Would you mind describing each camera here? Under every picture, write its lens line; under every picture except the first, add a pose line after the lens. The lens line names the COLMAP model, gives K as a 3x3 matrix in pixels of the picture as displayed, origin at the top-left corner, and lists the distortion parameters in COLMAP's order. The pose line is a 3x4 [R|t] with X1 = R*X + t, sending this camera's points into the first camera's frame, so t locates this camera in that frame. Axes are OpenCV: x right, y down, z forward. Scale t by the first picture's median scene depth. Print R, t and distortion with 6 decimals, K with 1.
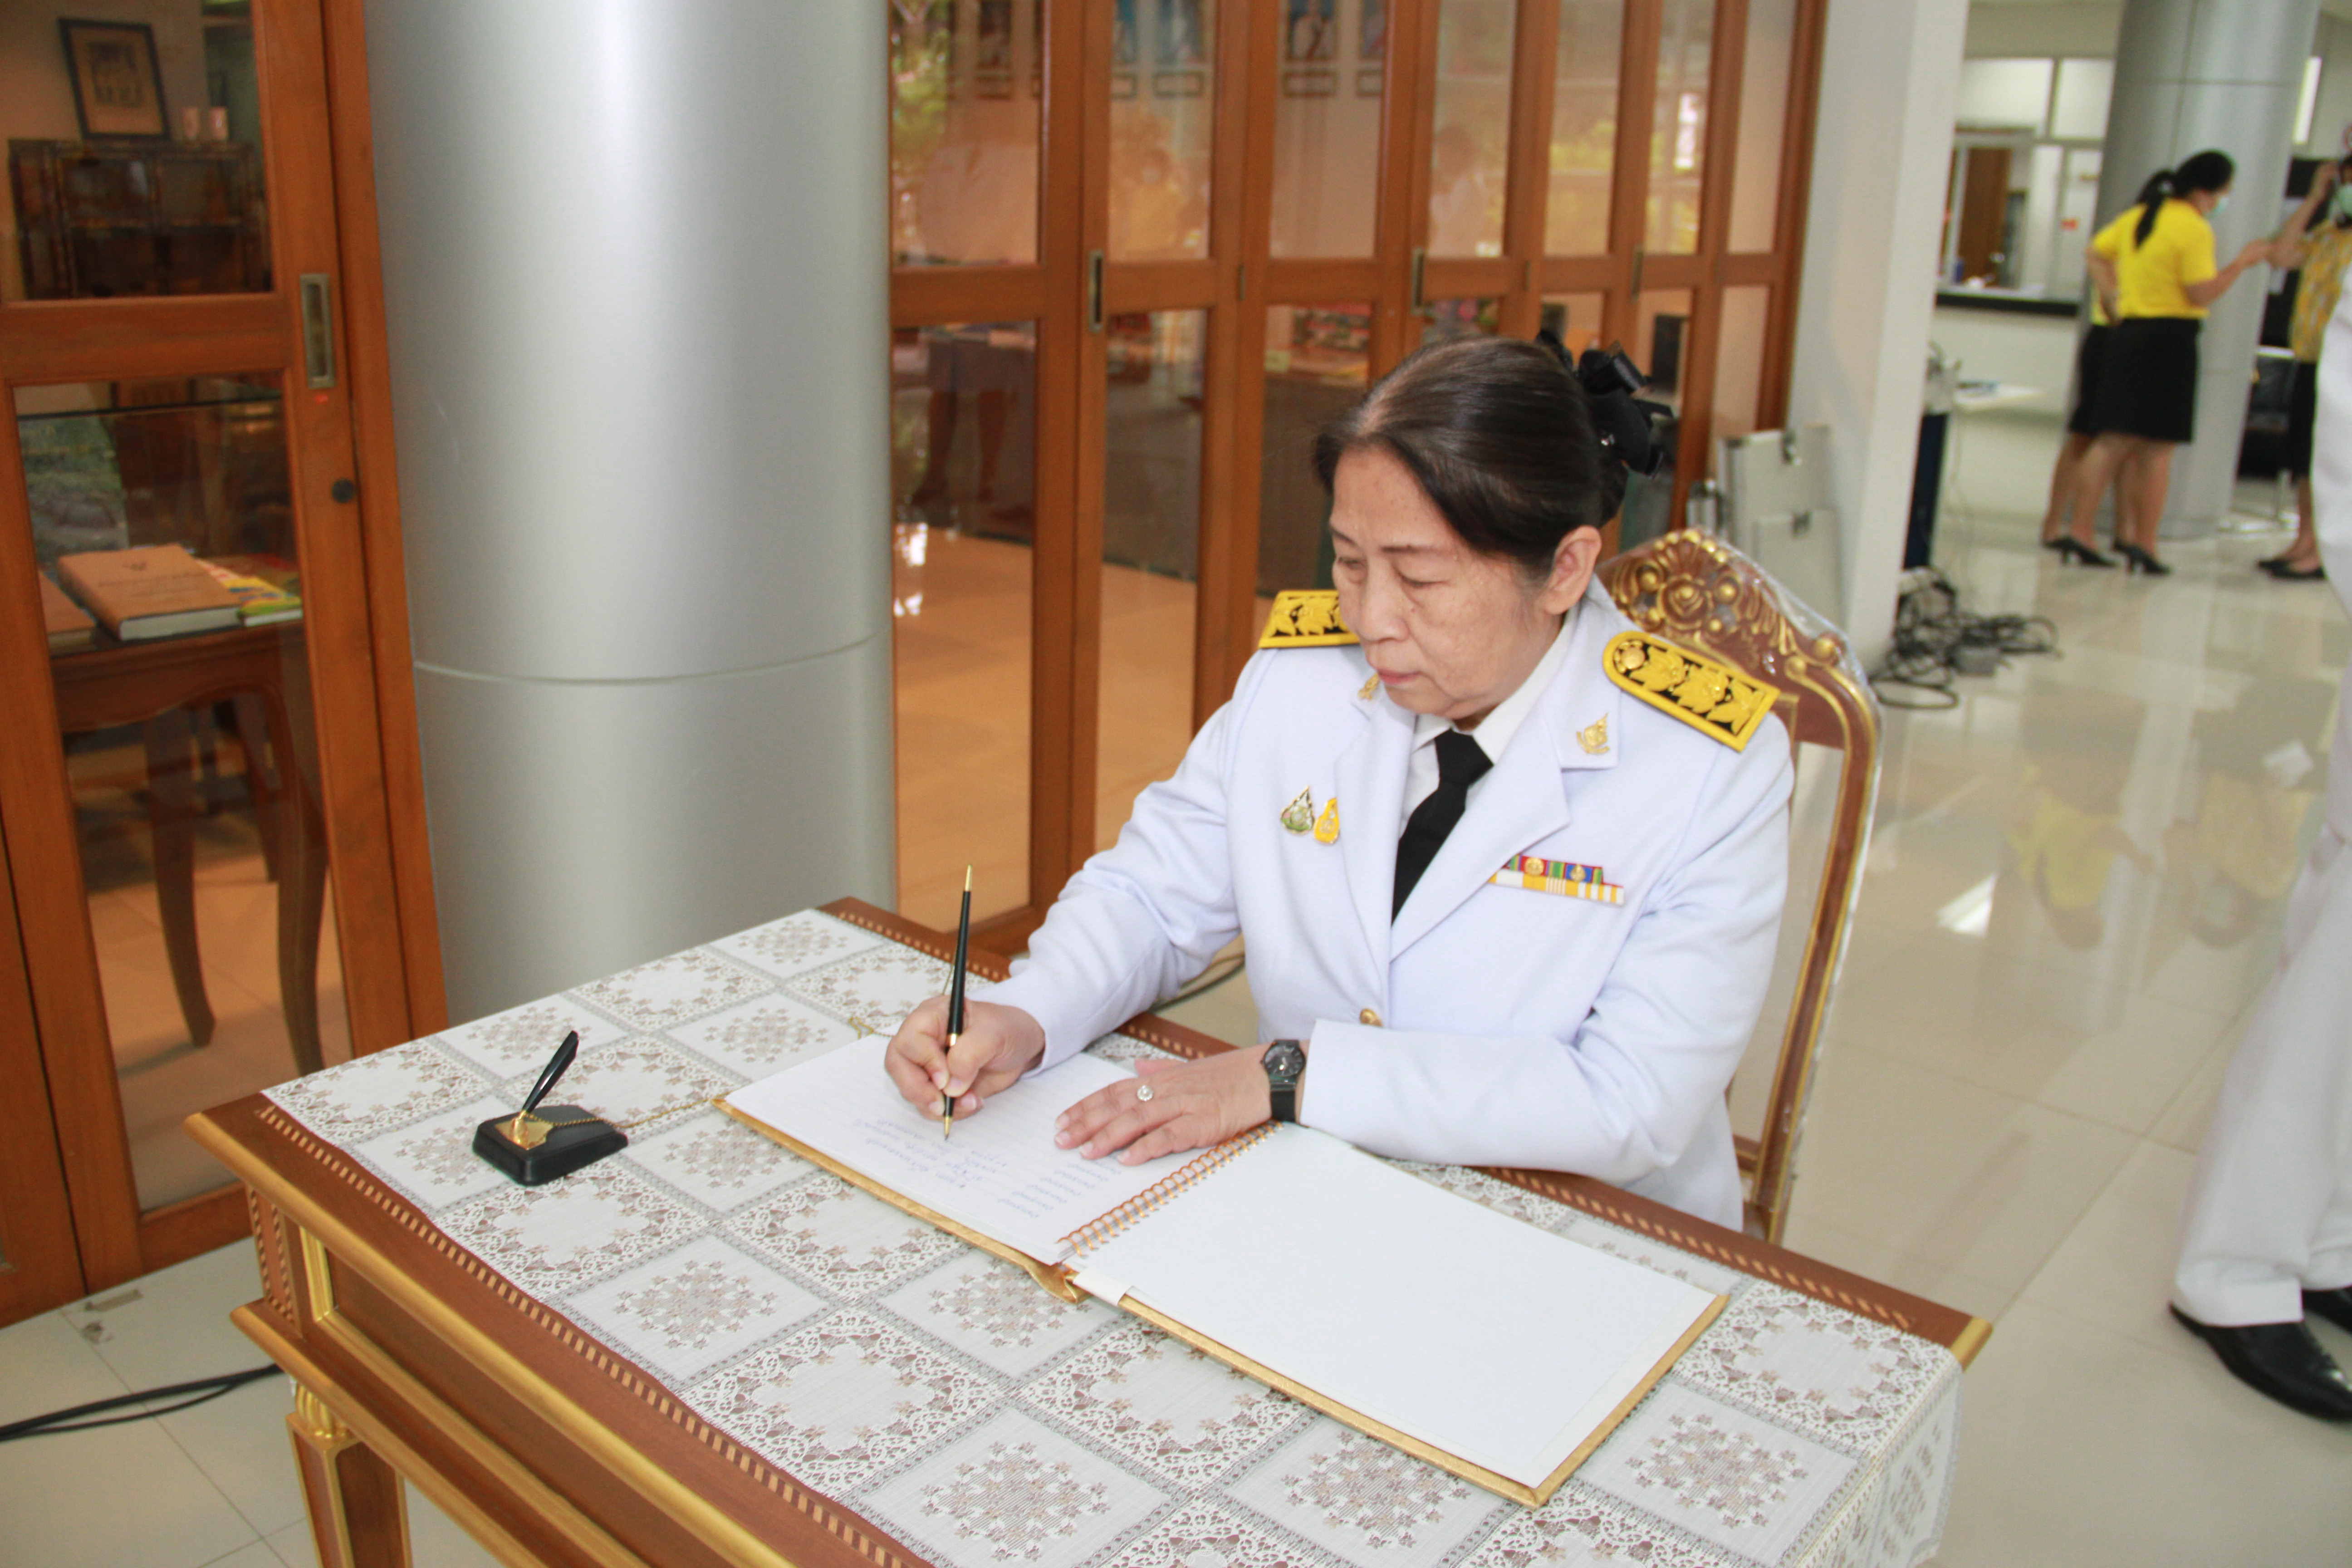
lens RADIAL K [[1901.7, 0, 1162.5], [0, 1901.7, 779.0], [0, 0, 1]] dist [-0.157971, 0.099436]
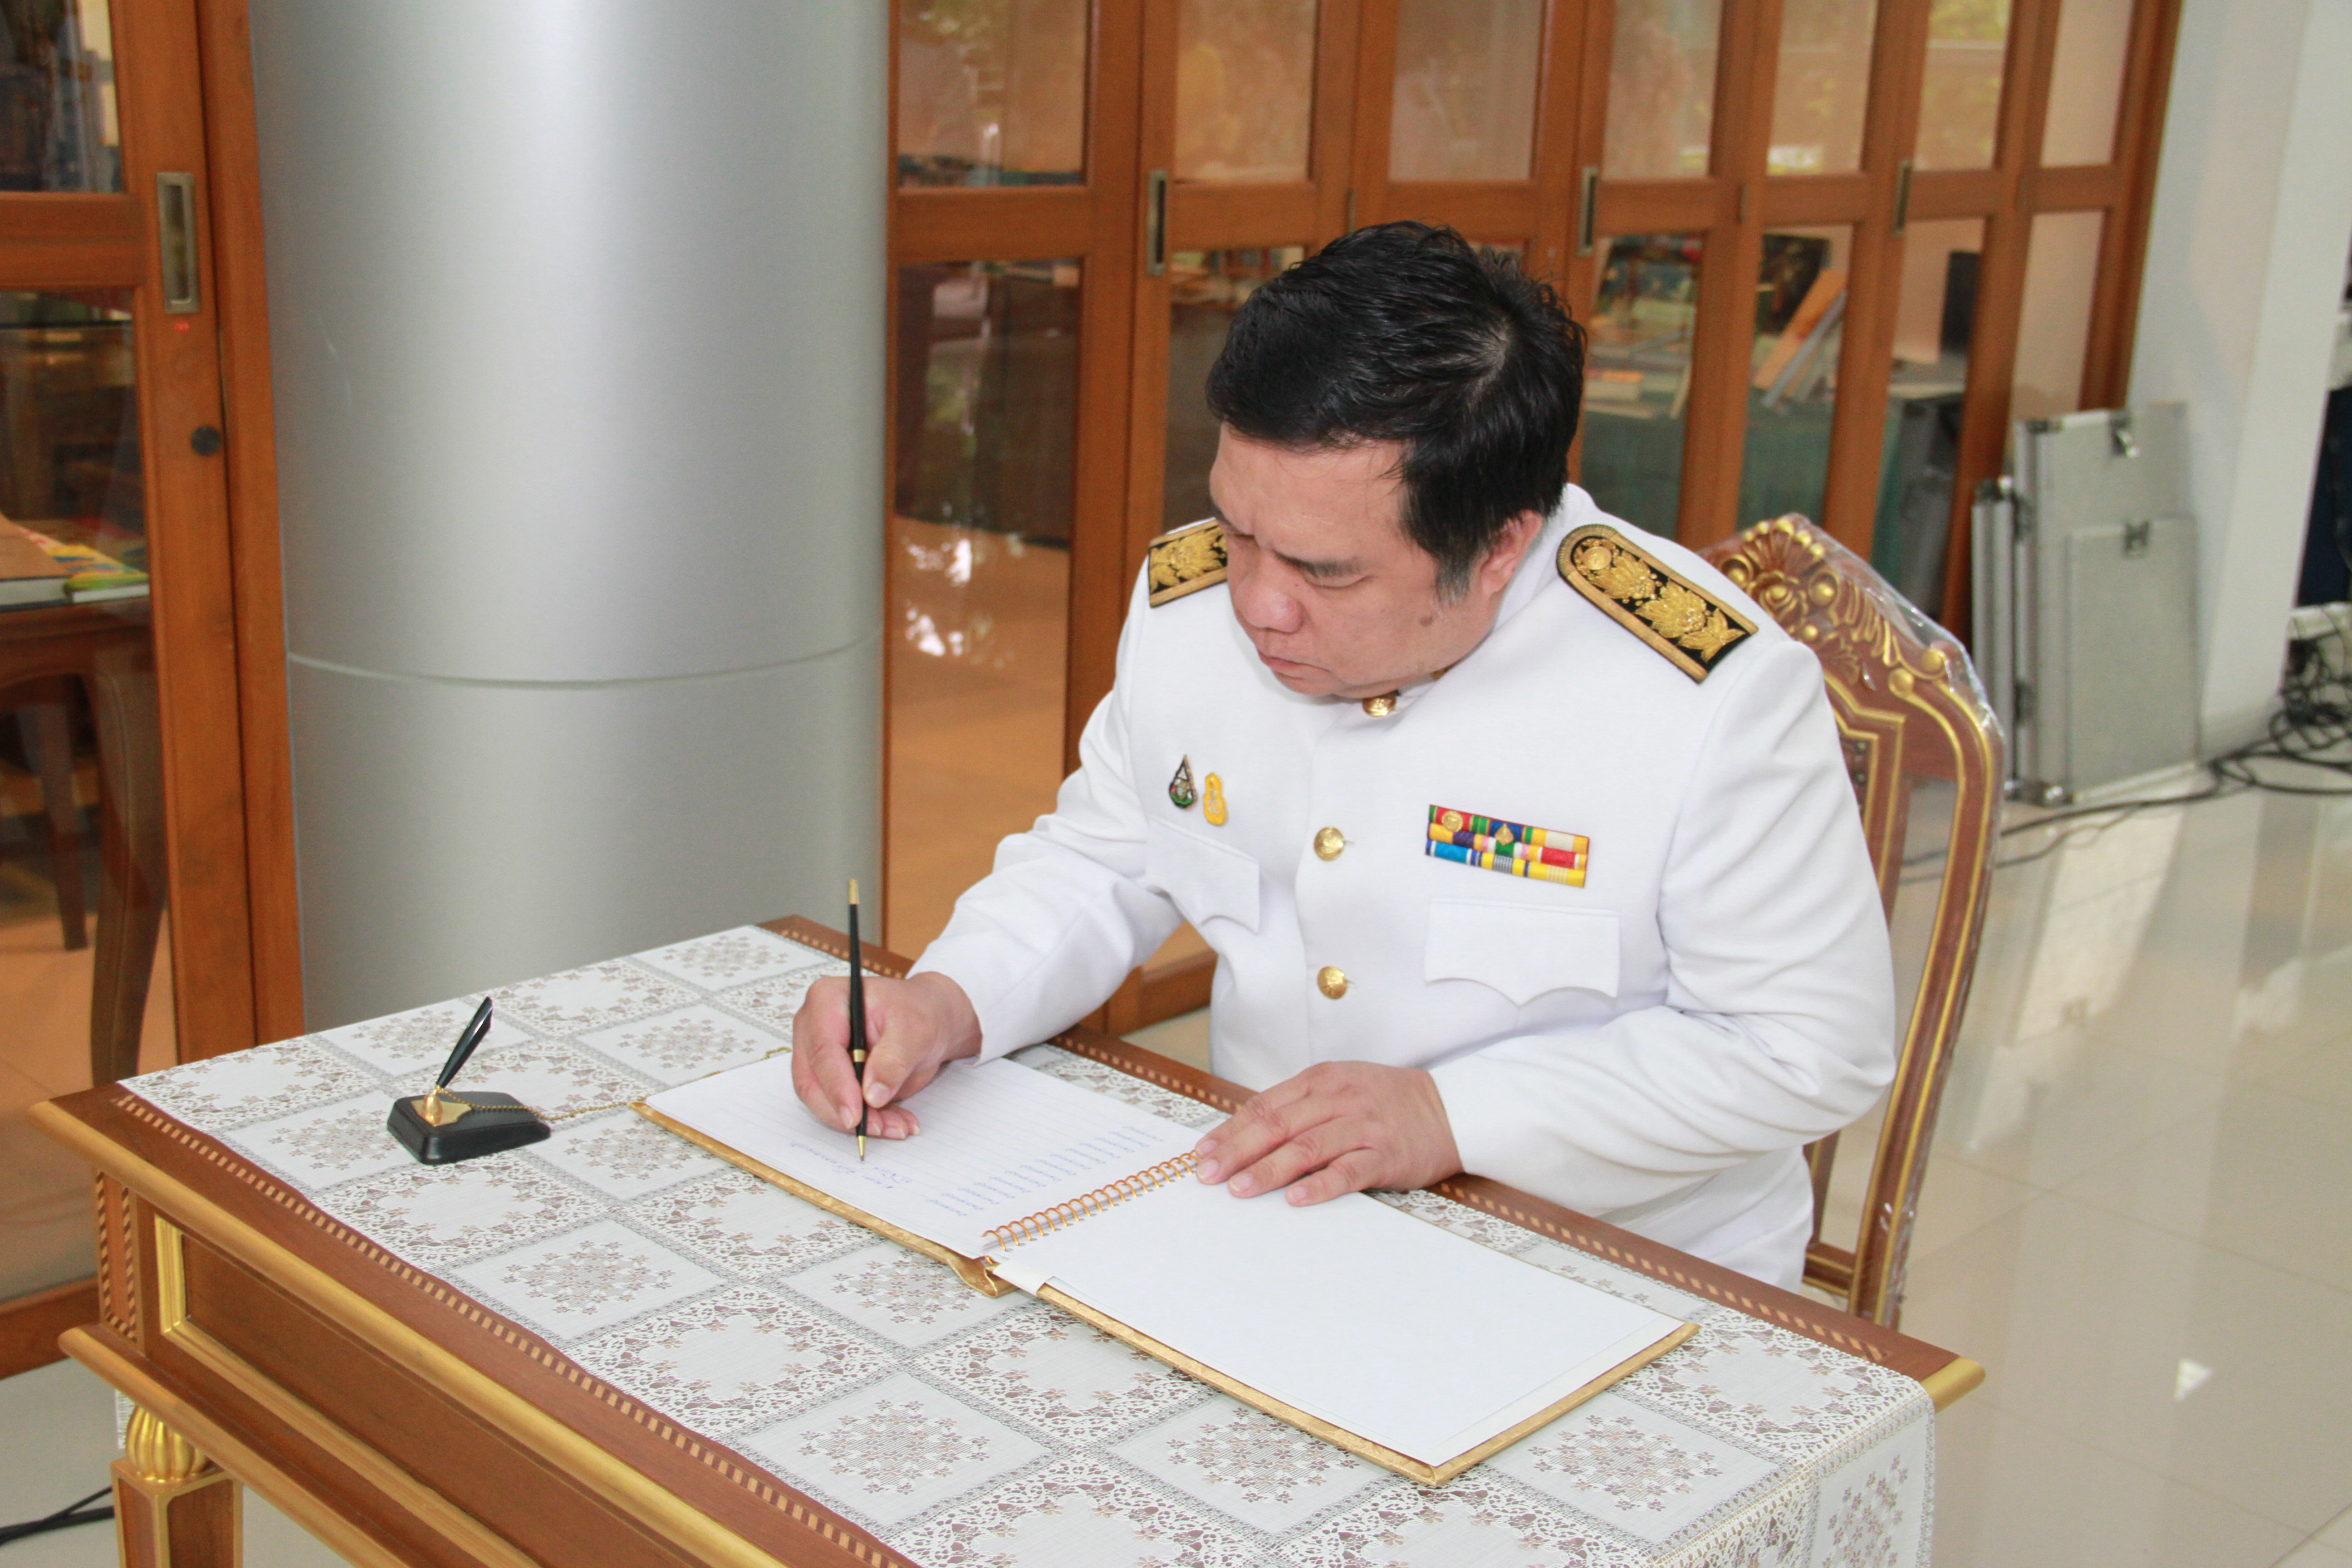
lens RADIAL K [[2688.7, 0, 1178.1], [0, 2688.7, 771.1], [0, 0, 1]] dist [-0.004275, 0.199799]
pose [[0.998424, 0.025435, -0.050032, 0.098220], [-0.027767, 0.998533, -0.046477, 0.065637], [0.048777, 0.047793, 0.997666, -0.323823]]
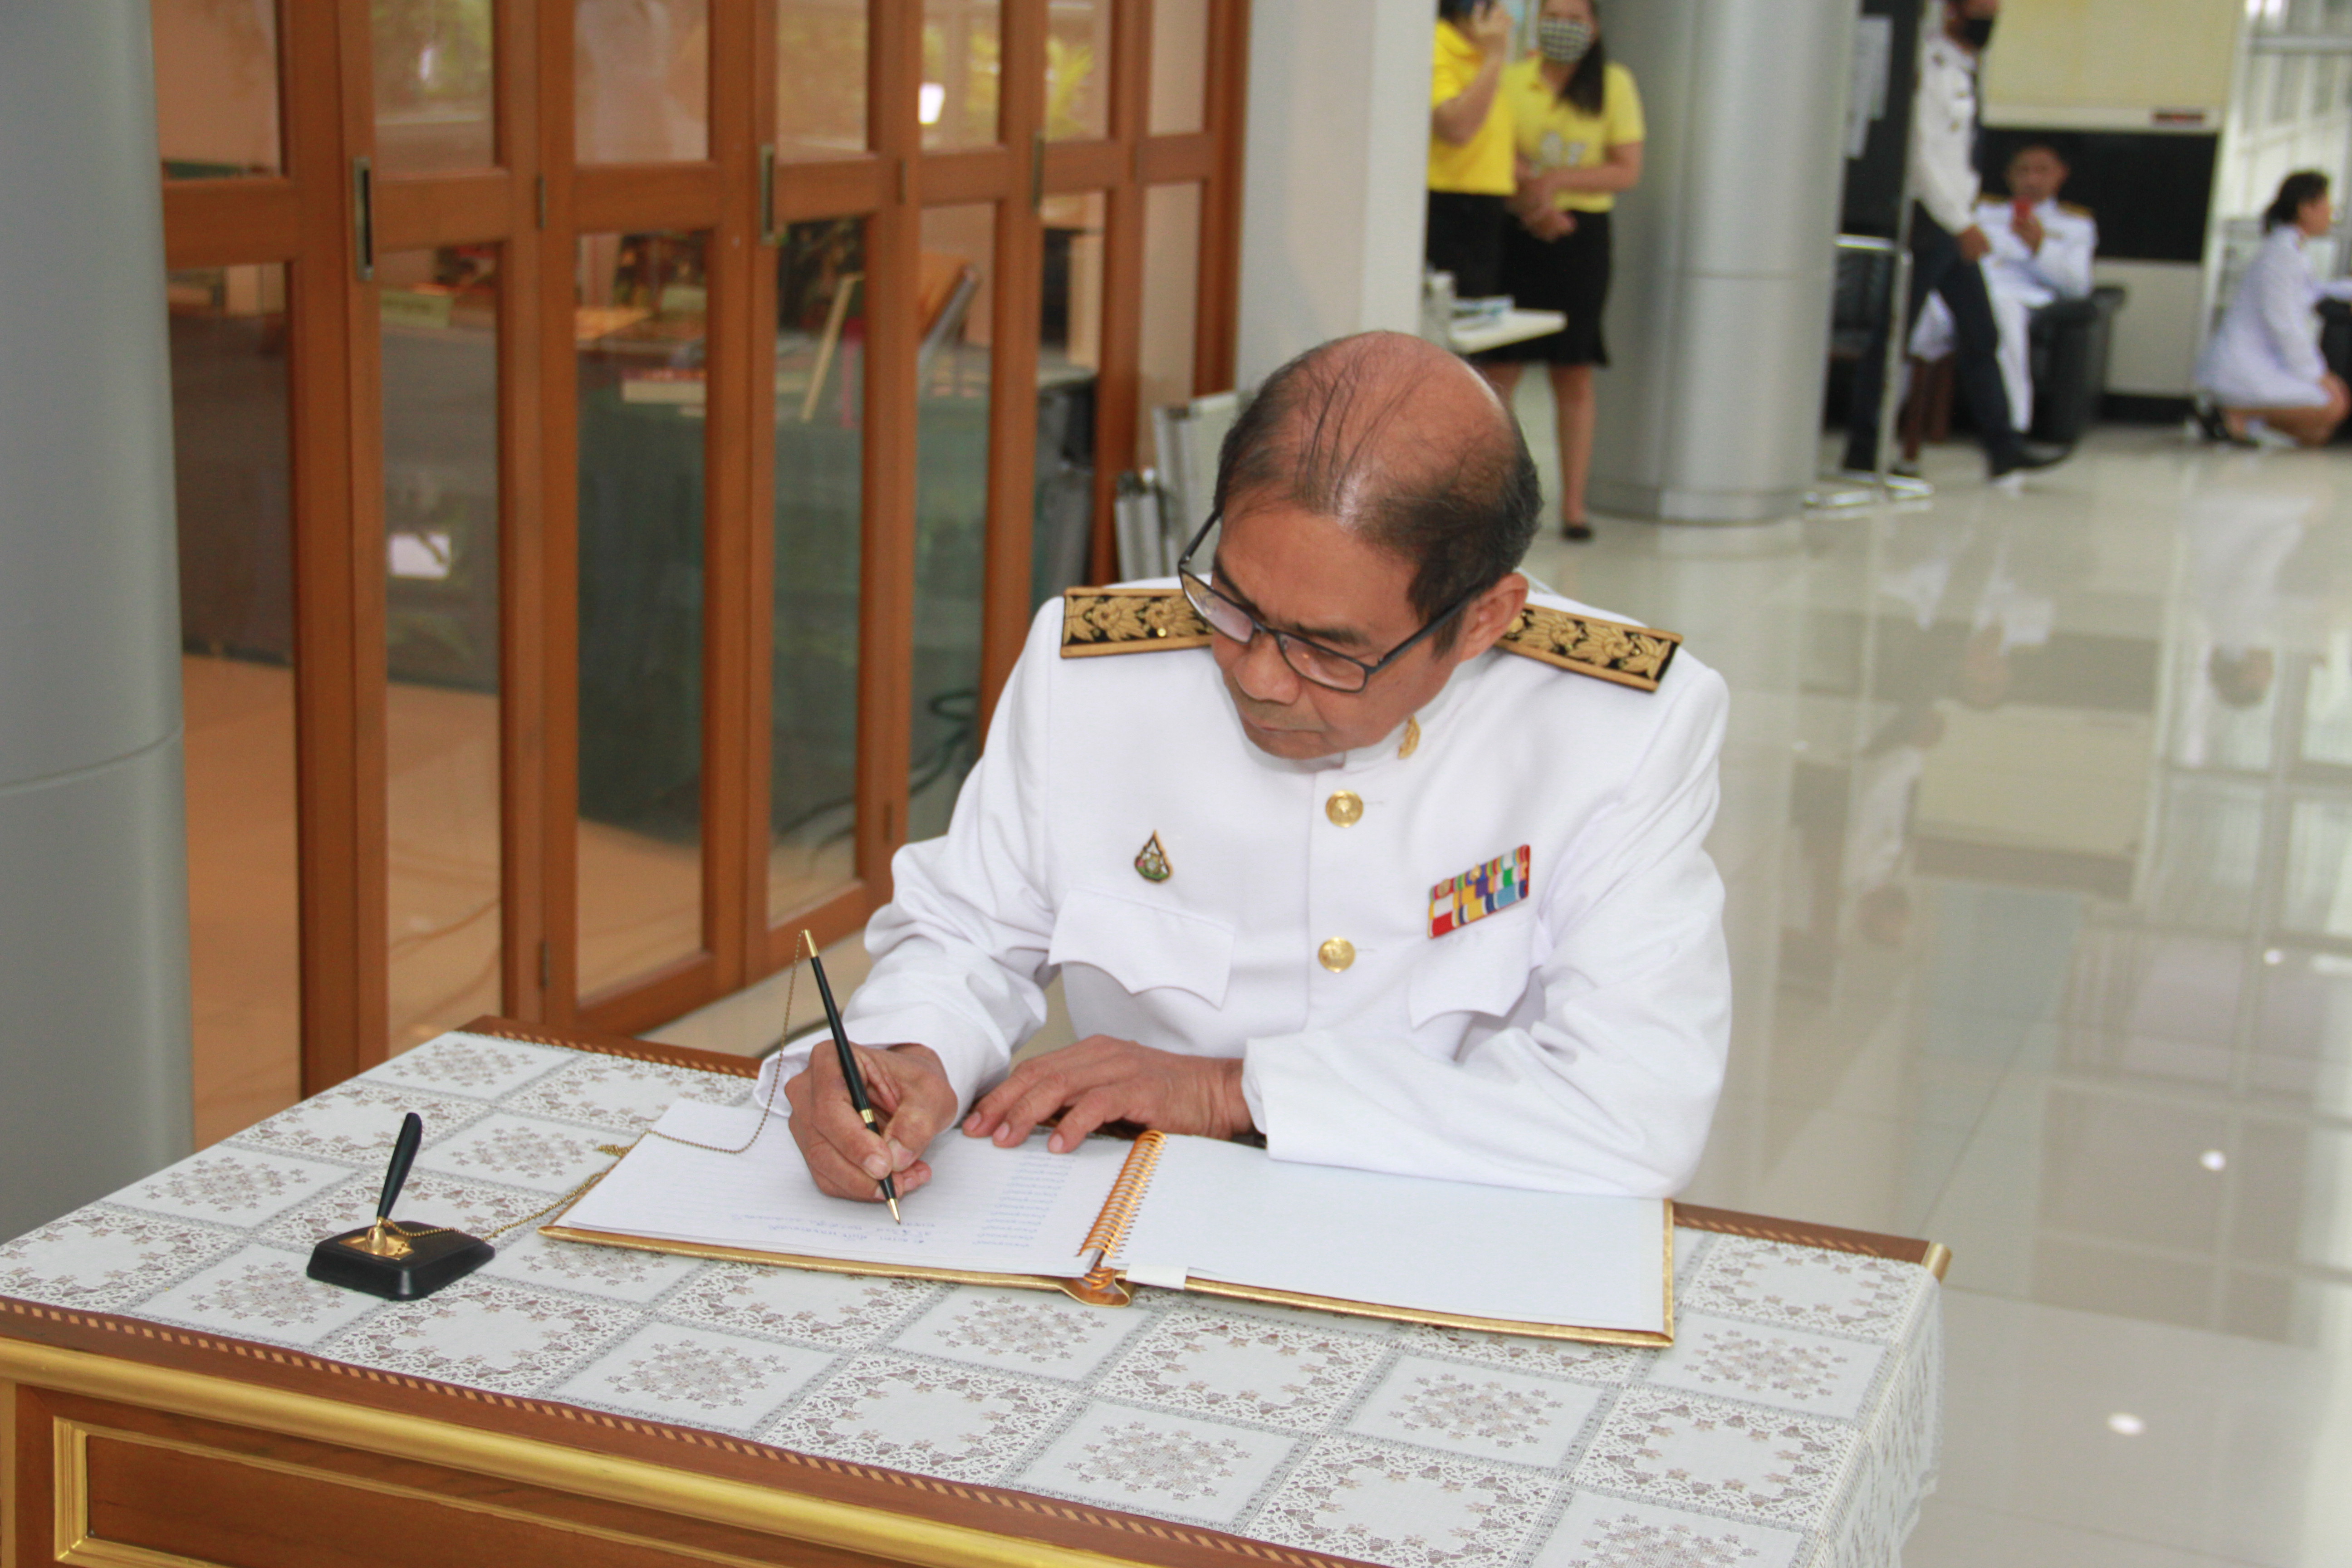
lens RADIAL K [[3243.6, 0, 1177.5], [0, 3243.6, 750.8], [0, 0, 1]] dist [0.007158, 0.796571]
pose [[0.938911, -0.064779, 0.338008, -0.463099], [0.091517, 0.993760, -0.063759, 0.088042], [-0.331769, 0.090798, 0.938981, -0.492803]]
